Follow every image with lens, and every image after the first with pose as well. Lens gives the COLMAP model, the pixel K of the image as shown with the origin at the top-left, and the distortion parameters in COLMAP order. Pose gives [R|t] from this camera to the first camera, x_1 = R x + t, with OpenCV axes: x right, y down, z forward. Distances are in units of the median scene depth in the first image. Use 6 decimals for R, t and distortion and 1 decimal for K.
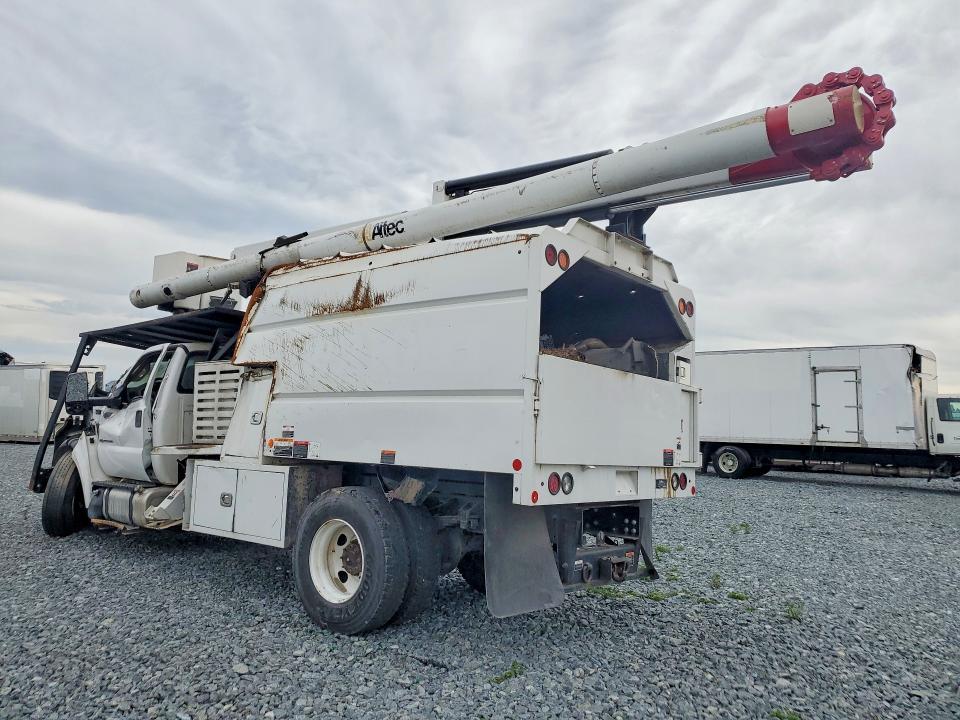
lens RADIAL K [[748.5, 0, 474.3], [0, 748.5, 358.4], [0, 0, 1]] dist [0.024379, -0.001293]
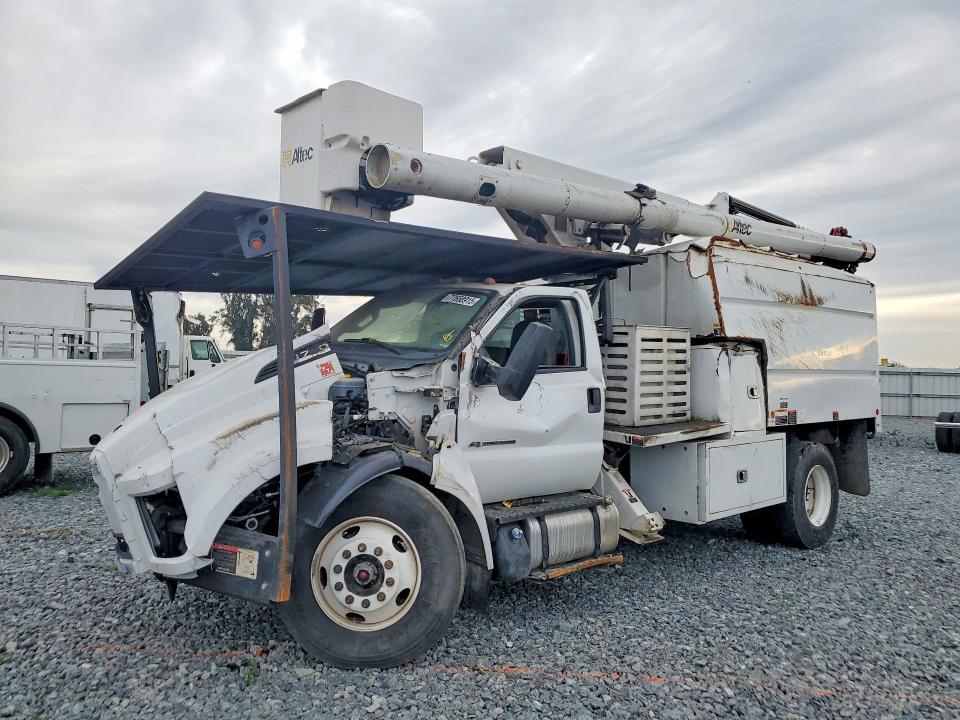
lens RADIAL K [[748.5, 0, 474.3], [0, 748.5, 358.4], [0, 0, 1]] dist [0.024379, -0.001293]
pose [[0.155548, -0.007282, 0.987801, -1.522338], [-0.093904, 0.995335, 0.022124, 0.051382], [-0.983355, -0.096200, 0.154139, 1.356926]]
